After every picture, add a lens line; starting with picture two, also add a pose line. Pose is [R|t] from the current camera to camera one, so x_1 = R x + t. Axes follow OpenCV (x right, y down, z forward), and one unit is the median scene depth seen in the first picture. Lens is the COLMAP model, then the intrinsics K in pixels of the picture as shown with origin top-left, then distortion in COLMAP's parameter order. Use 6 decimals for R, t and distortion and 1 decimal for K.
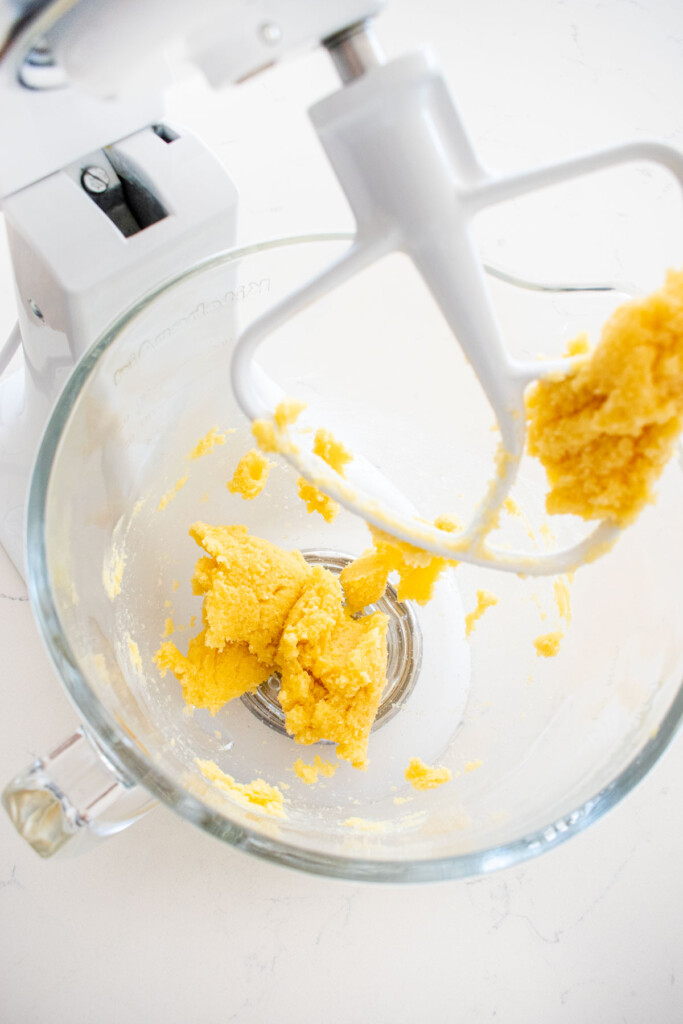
lens RADIAL K [[795.7, 0, 341.5], [0, 795.7, 512.0], [0, 0, 1]] dist [-0.007039, -0.056787]
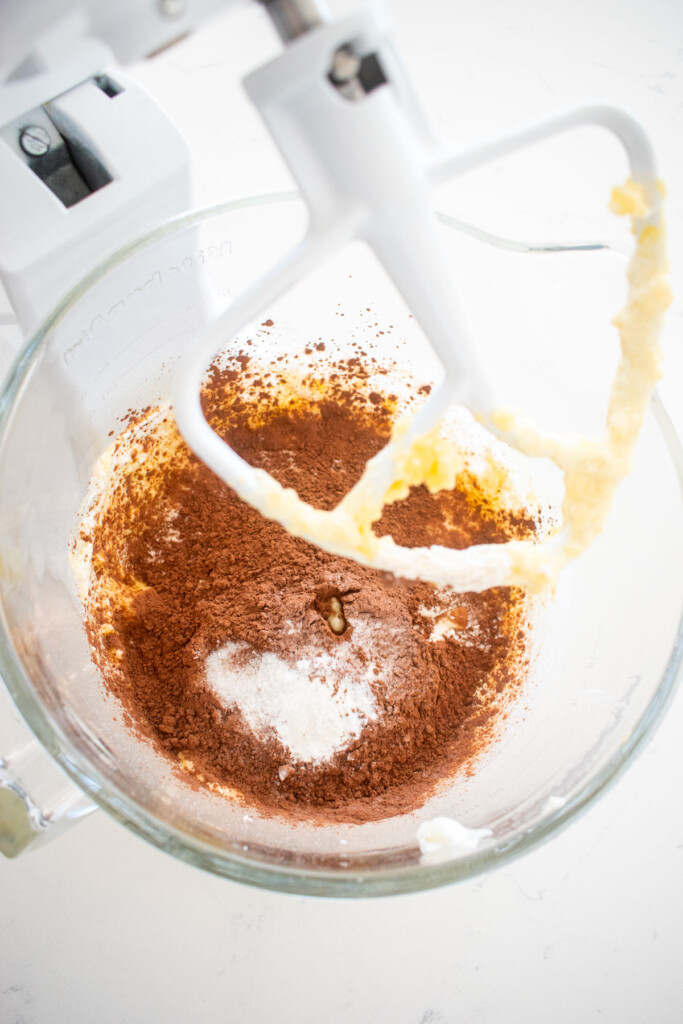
lens RADIAL K [[800.1, 0, 341.5], [0, 800.1, 512.0], [0, 0, 1]] dist [-0.049913, 0.001485]
pose [[0.999717, -0.007492, -0.022598, 0.062226], [0.009860, 0.994255, 0.106580, -0.085707], [0.021669, -0.106772, 0.994047, 0.055711]]
